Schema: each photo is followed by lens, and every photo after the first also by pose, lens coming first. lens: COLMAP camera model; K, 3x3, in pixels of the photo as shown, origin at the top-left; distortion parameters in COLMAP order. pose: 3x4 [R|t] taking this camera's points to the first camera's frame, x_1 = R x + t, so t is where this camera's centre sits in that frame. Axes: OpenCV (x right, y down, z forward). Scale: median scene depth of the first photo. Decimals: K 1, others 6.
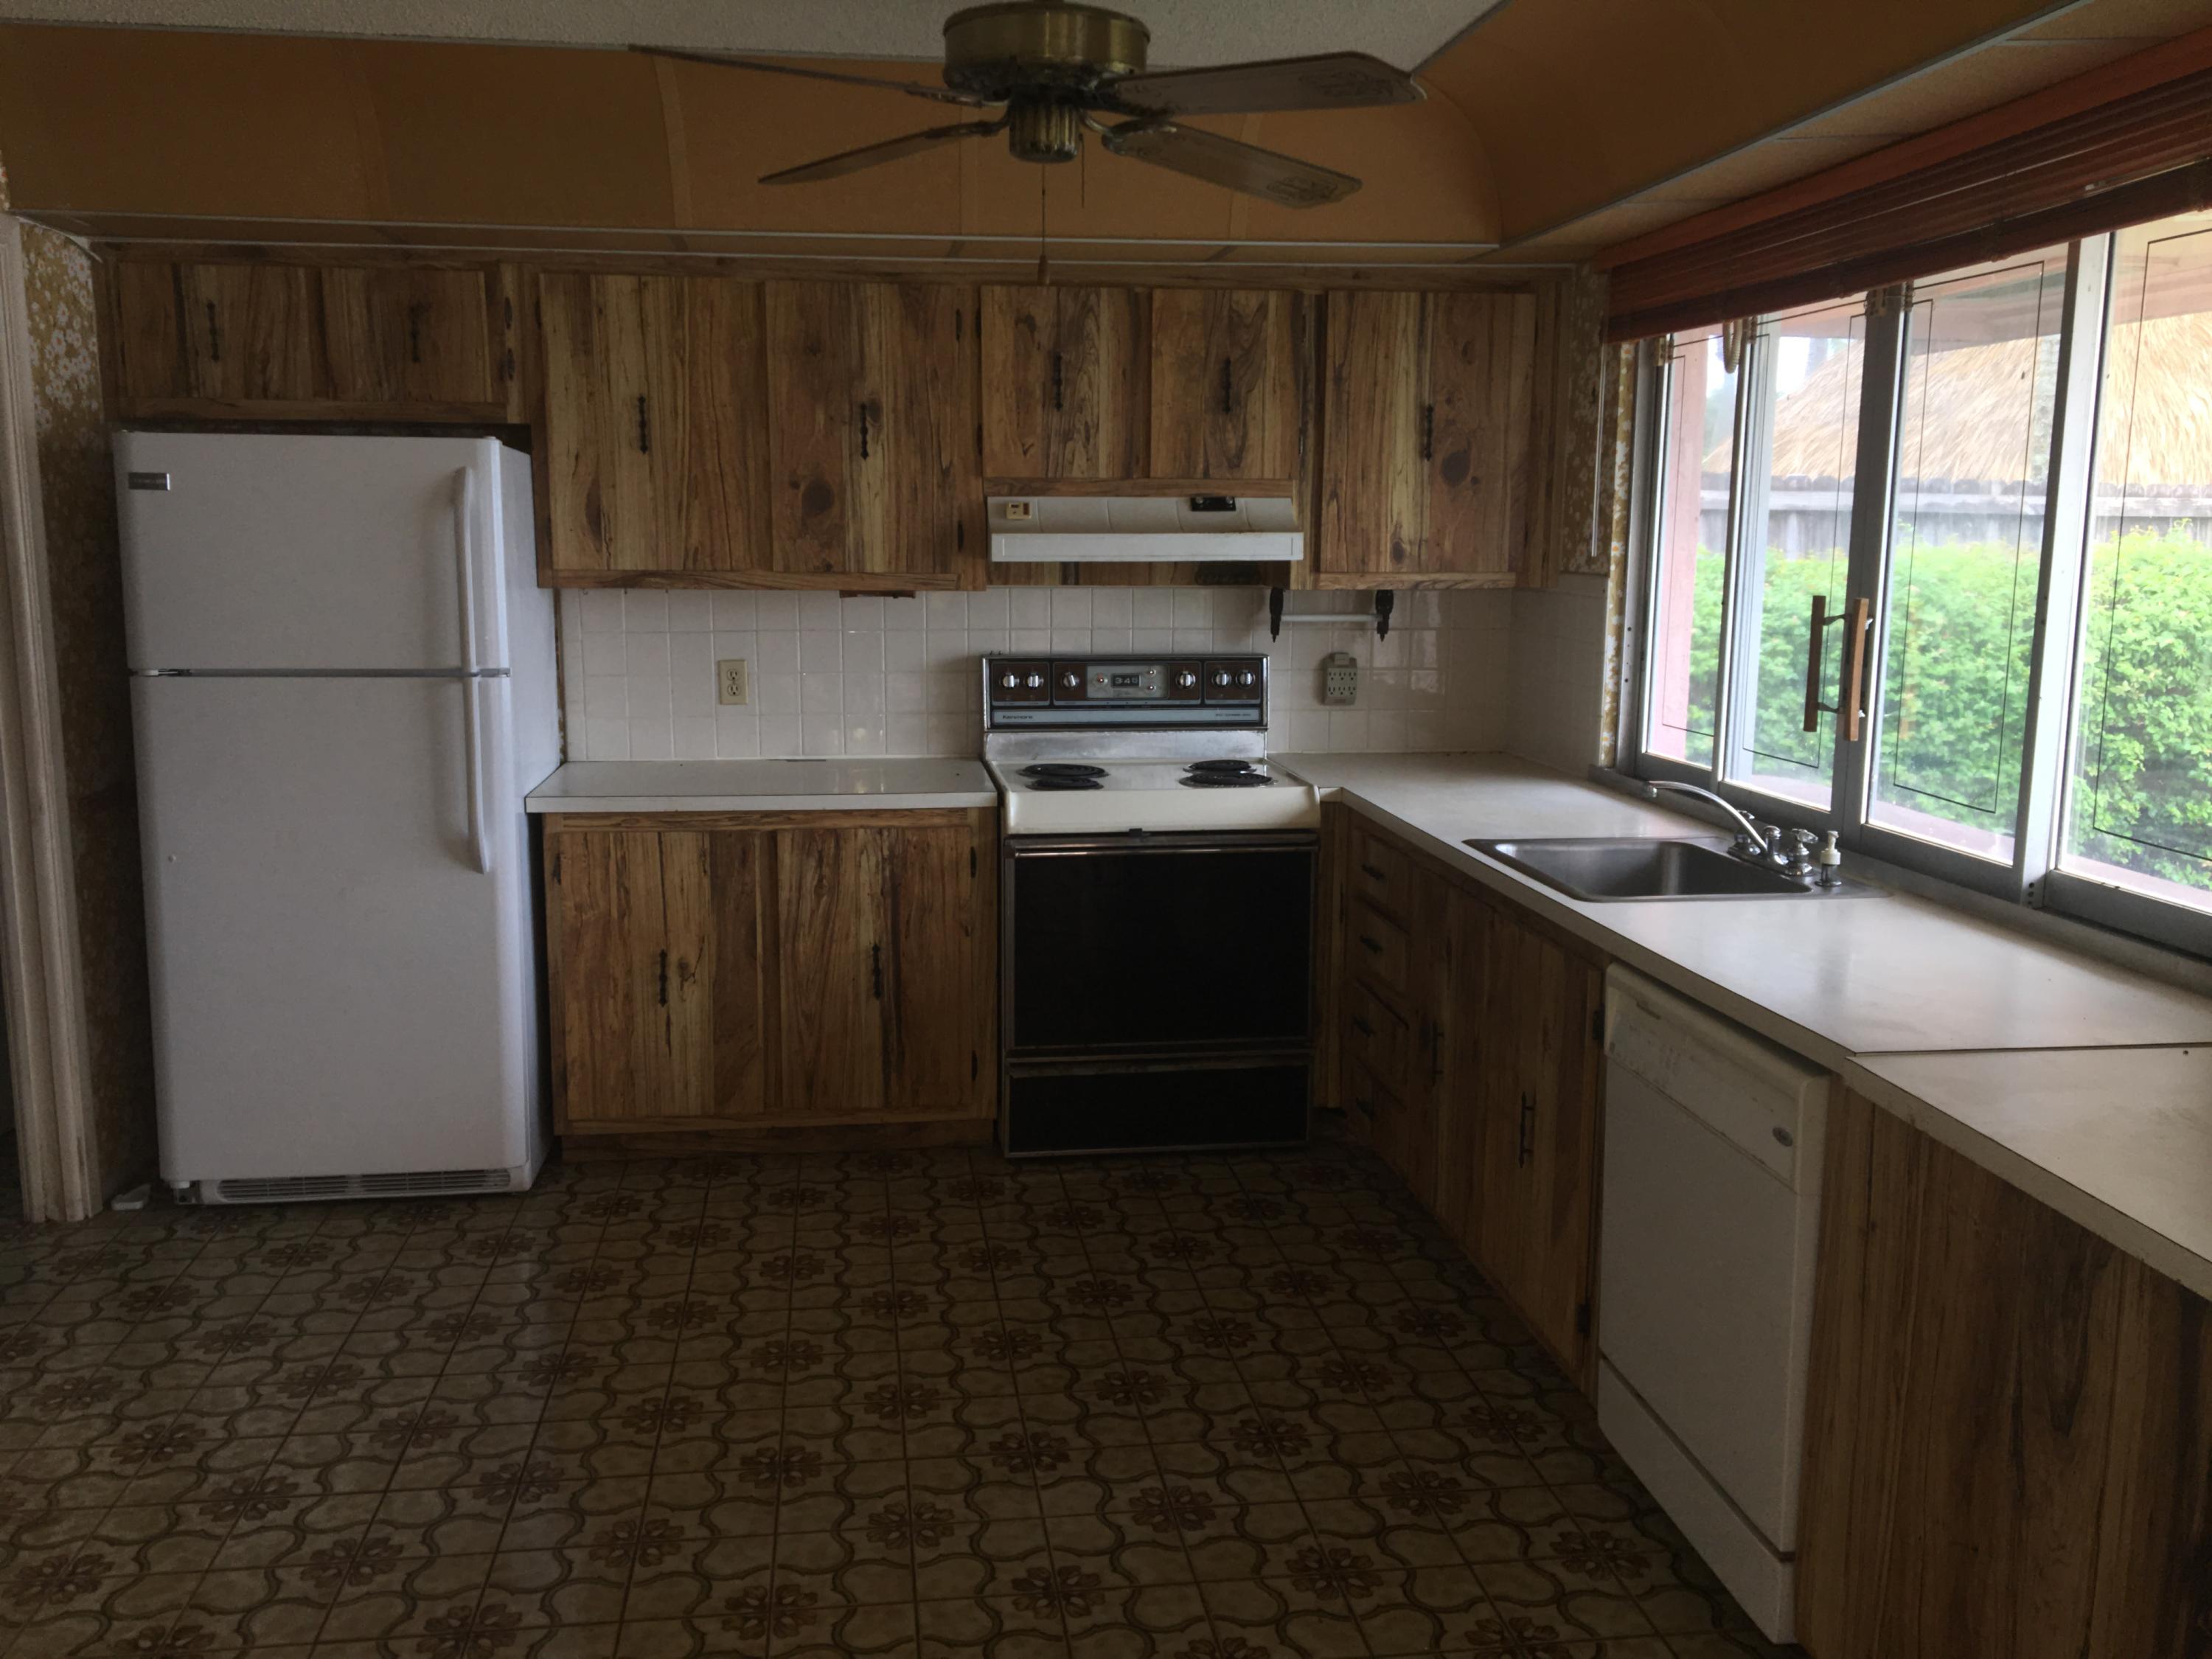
lens RADIAL K [[1867.1, 0, 1107.3], [0, 1867.1, 838.7], [0, 0, 1]] dist [0.081672, -0.109537]
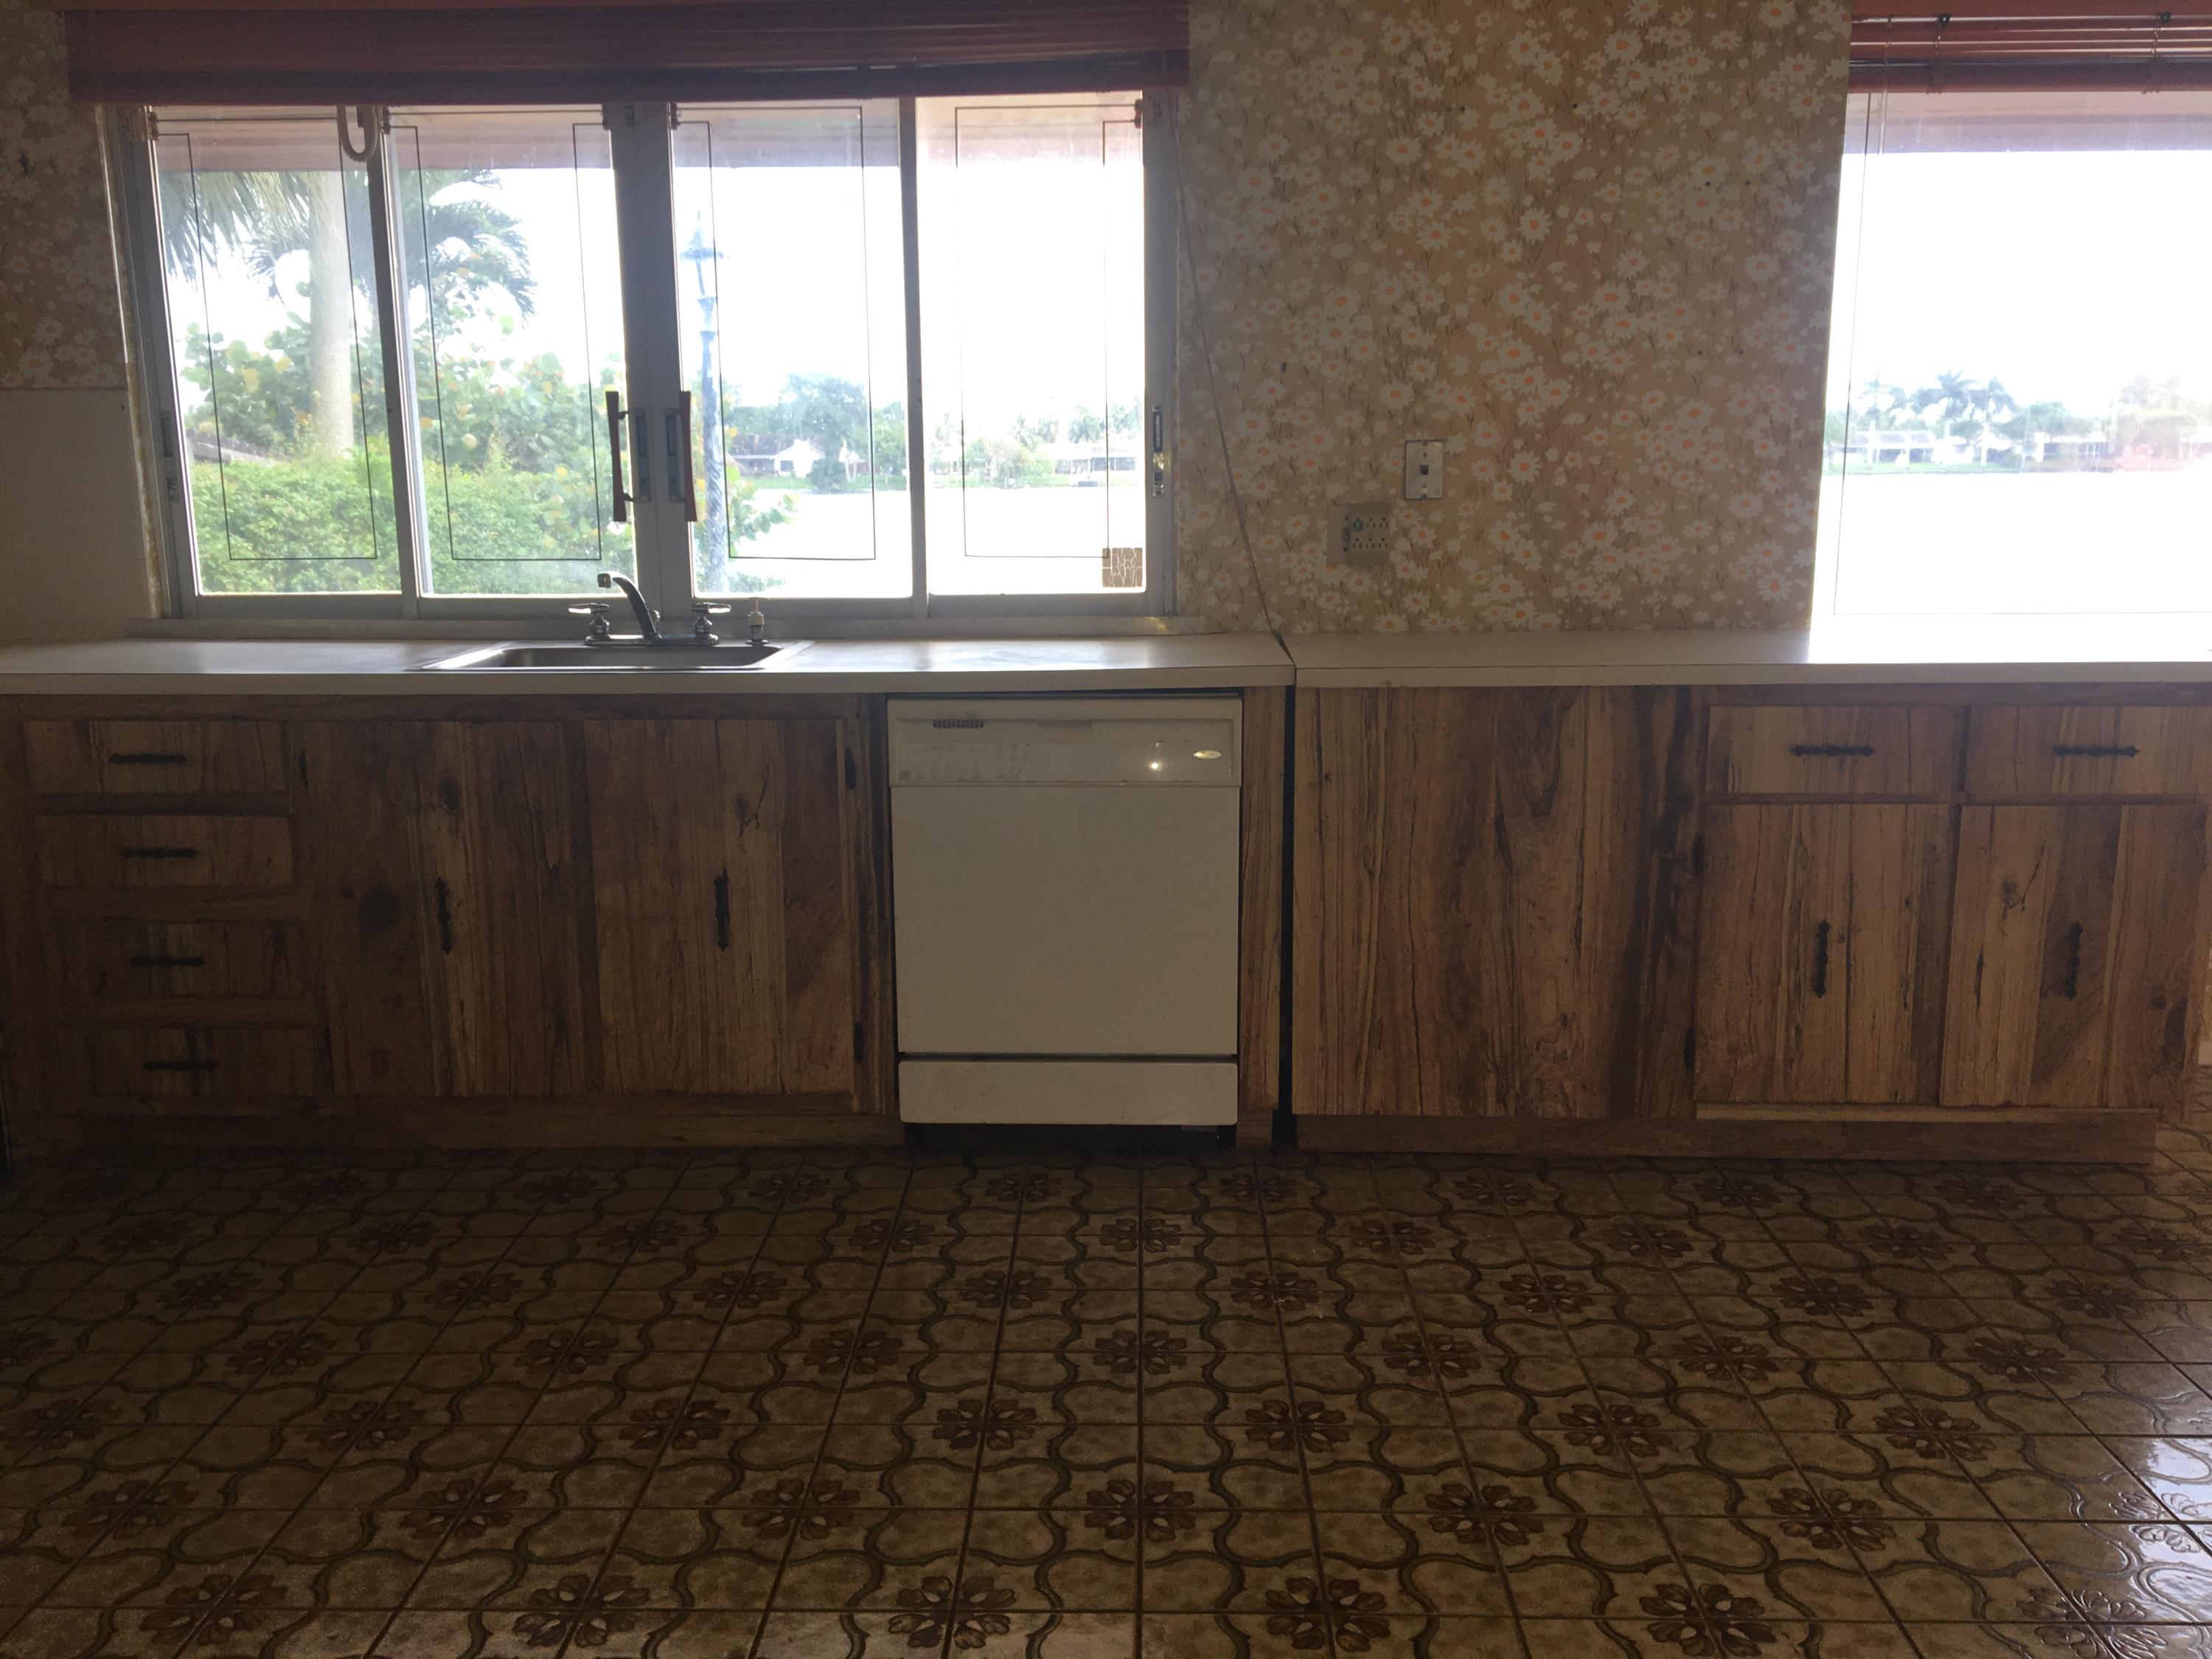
lens RADIAL K [[1867.1, 0, 1089.7], [0, 1867.1, 828.3], [0, 0, 1]] dist [0.081672, -0.109537]
pose [[0.157860, -0.192718, 0.968473, -0.528270], [0.174279, 0.970812, 0.164776, -0.014079], [-0.971960, 0.142774, 0.186839, 0.461569]]
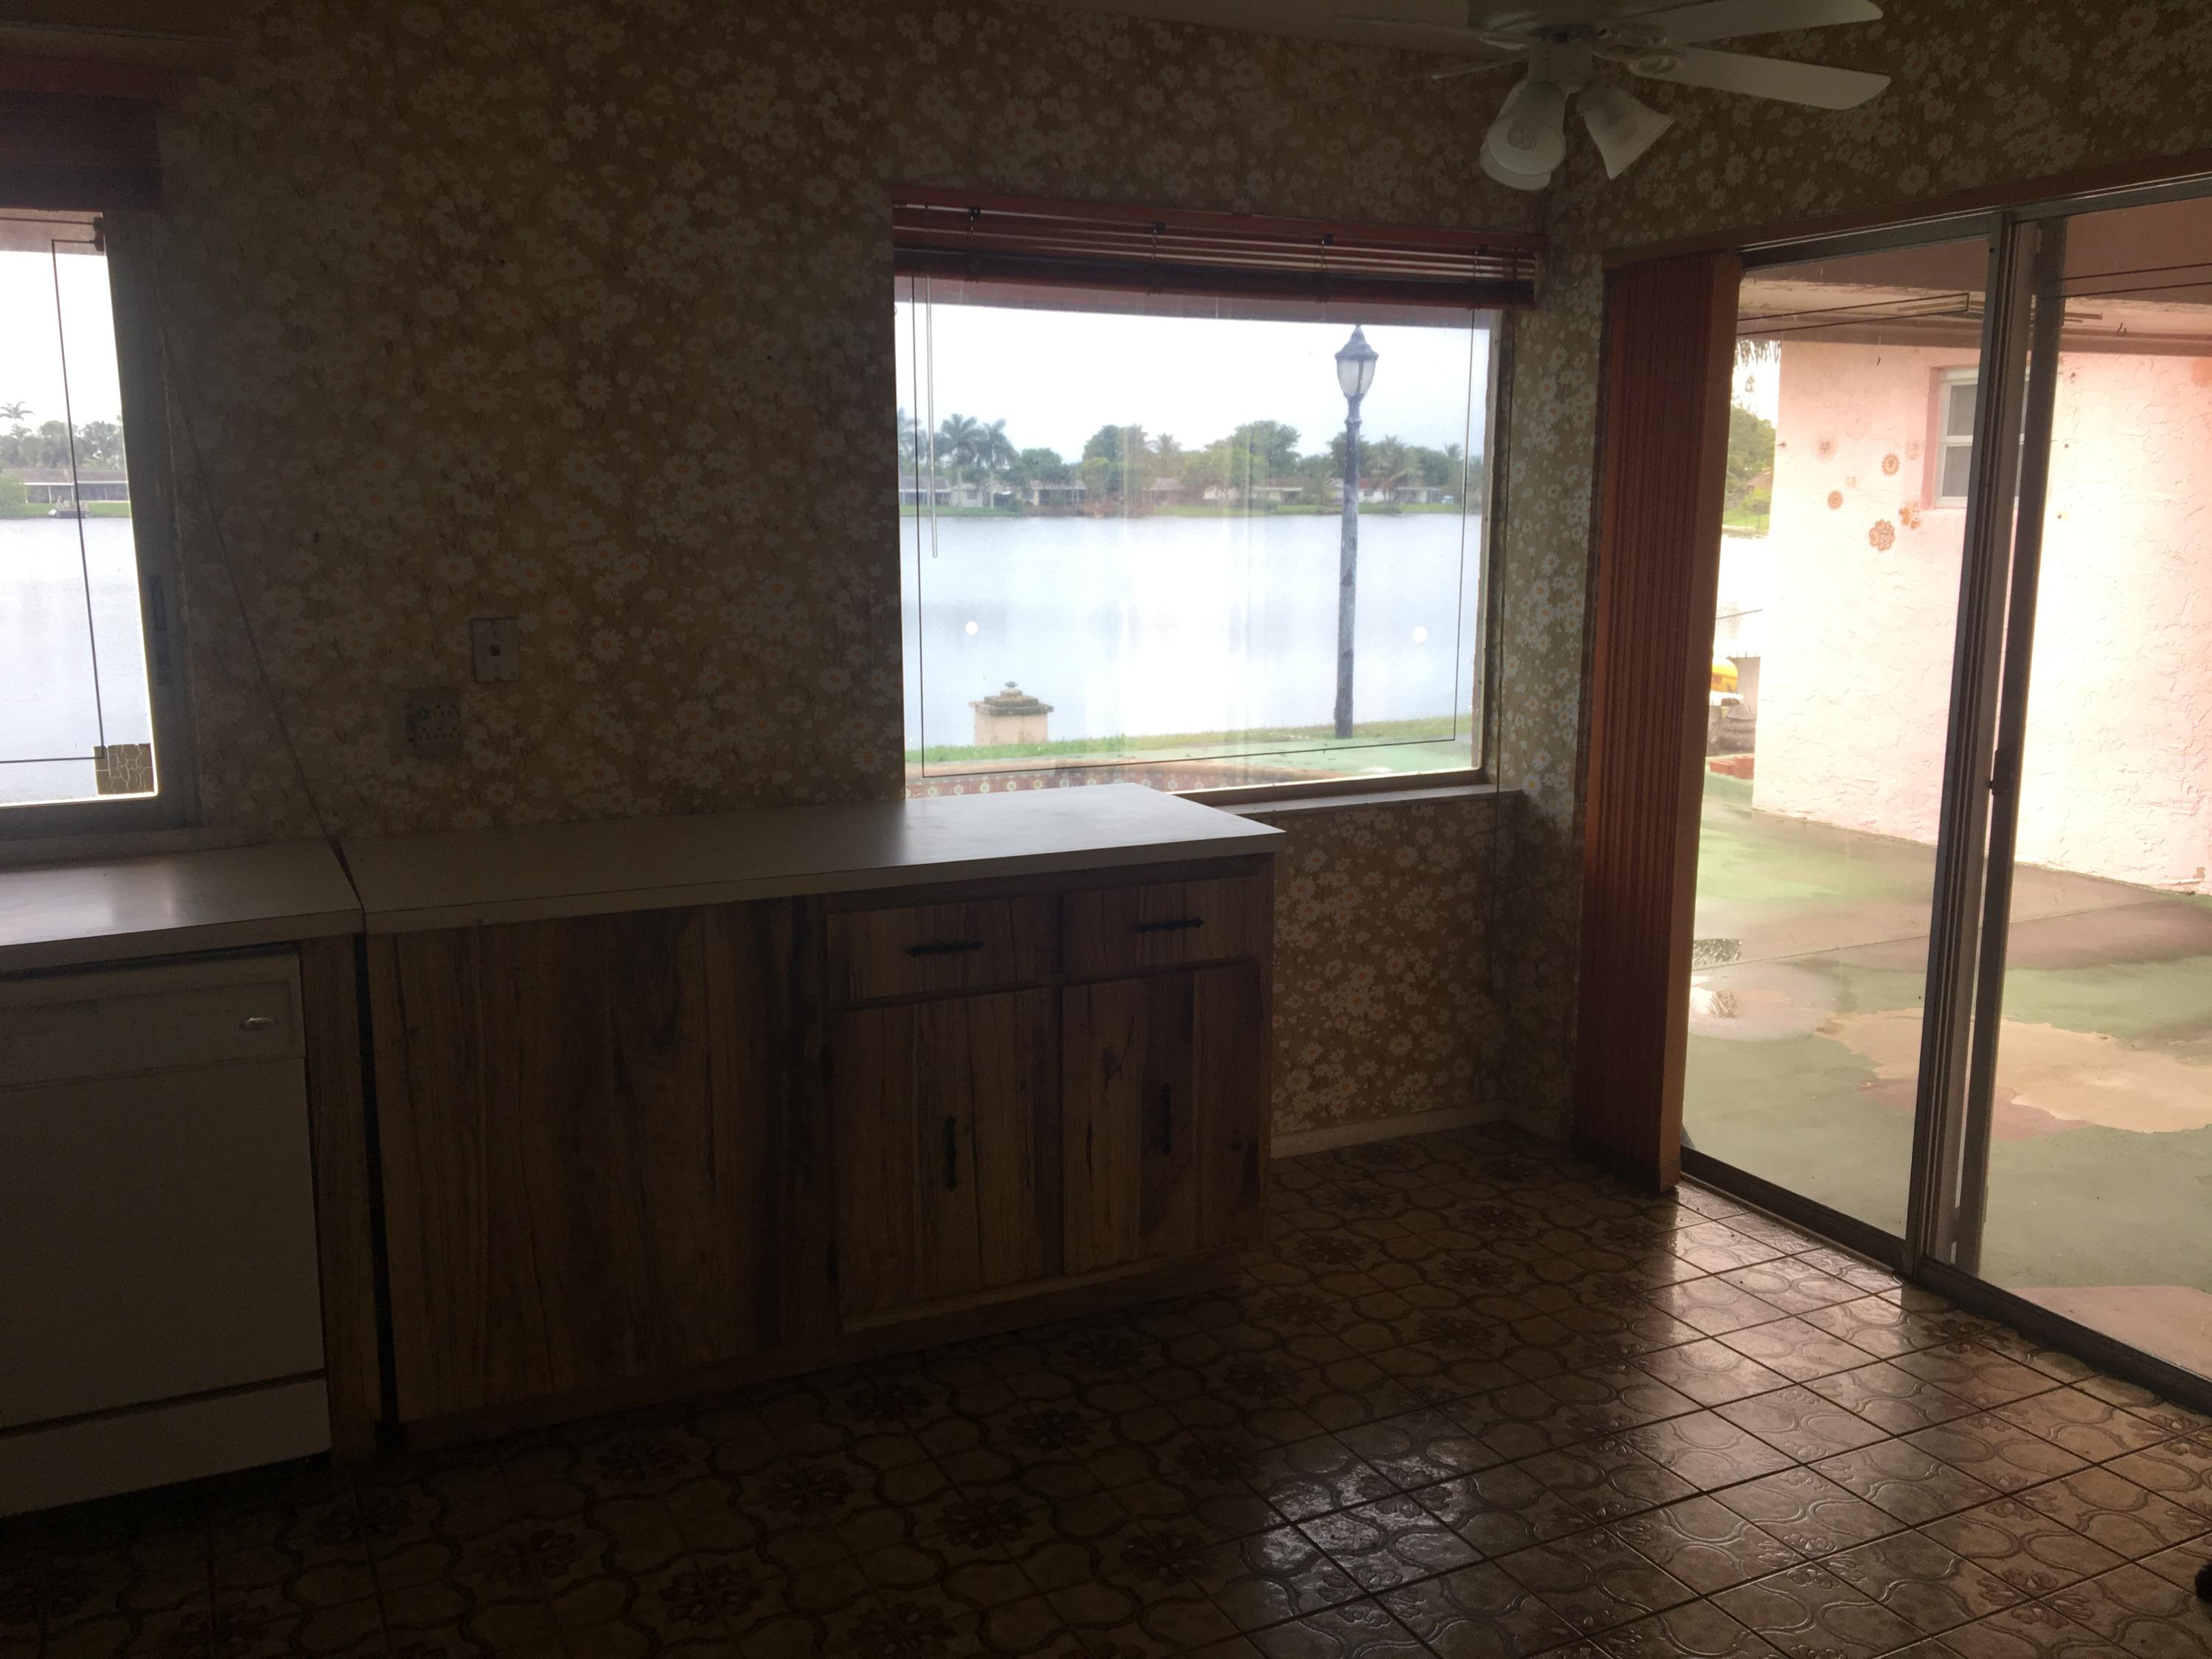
lens RADIAL K [[1867.1, 0, 1082.9], [0, 1867.1, 825.9], [0, 0, 1]] dist [0.081672, -0.109537]
pose [[-0.318693, -0.168871, 0.932693, -0.469948], [0.158743, 0.960594, 0.228164, -0.061588], [-0.934470, 0.220773, -0.279328, 0.457224]]
